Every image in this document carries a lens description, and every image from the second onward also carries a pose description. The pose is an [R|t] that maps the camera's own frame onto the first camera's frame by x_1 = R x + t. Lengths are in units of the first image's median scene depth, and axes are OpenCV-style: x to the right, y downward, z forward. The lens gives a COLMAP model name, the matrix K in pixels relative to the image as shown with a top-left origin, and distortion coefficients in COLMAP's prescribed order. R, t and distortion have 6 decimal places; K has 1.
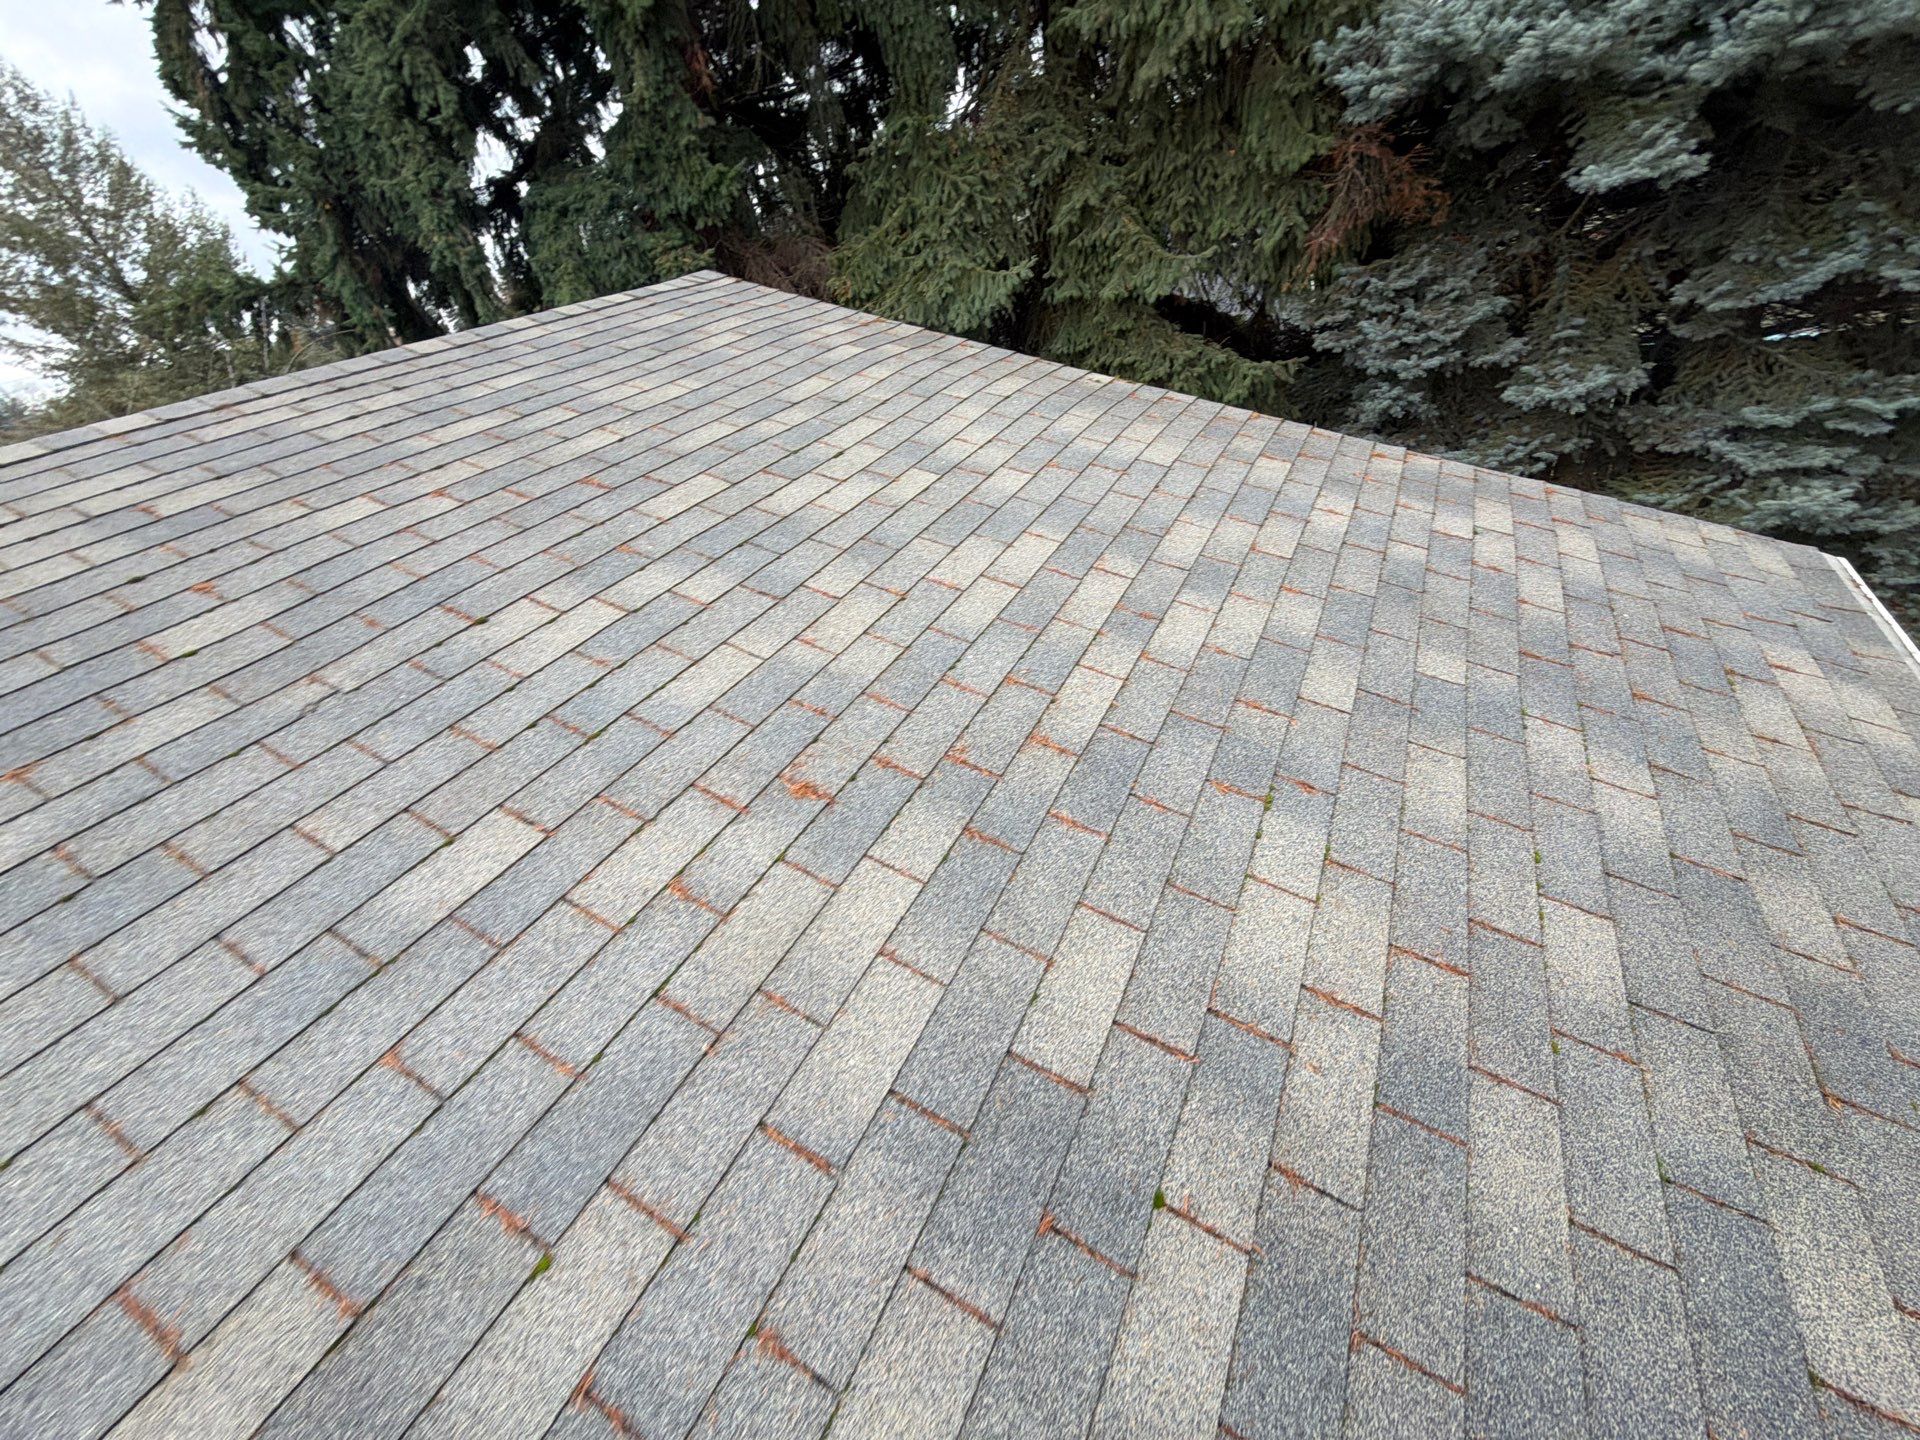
lens RADIAL K [[782.6, 0, 957.3], [0, 782.6, 716.4], [0, 0, 1]] dist [-0.000590, -0.000148]
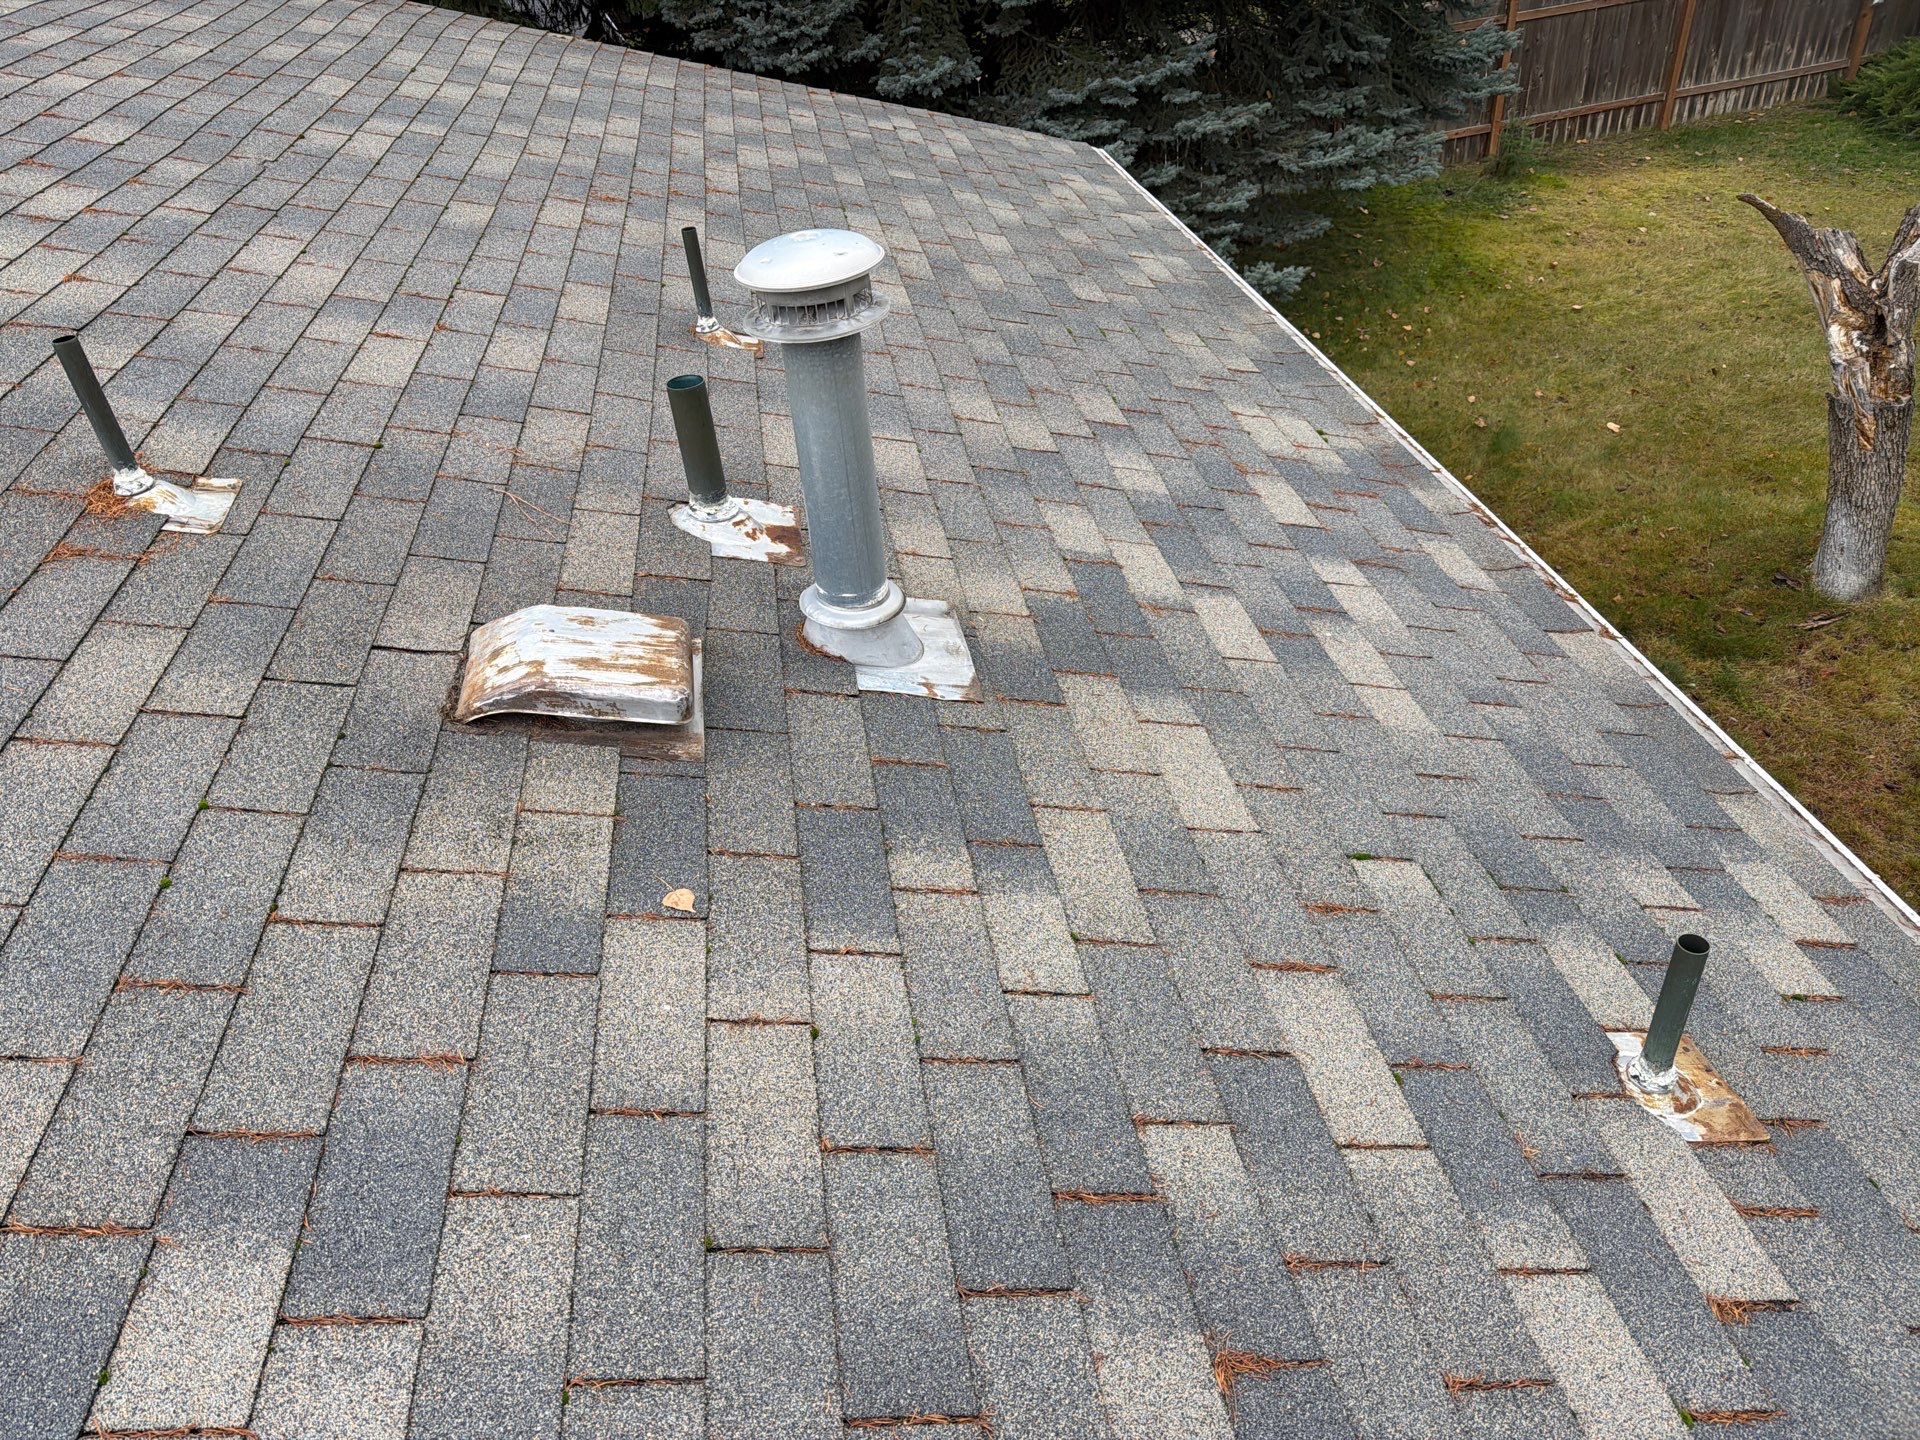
lens RADIAL K [[1381.3, 0, 960.0], [0, 1381.3, 720.0], [0, 0, 1]] dist [0.000941, 0.000303]
pose [[0.801148, -0.245779, 0.545669, -0.456176], [0.272154, 0.961668, 0.033578, 0.390832], [-0.533005, 0.121605, 0.837328, -0.536220]]
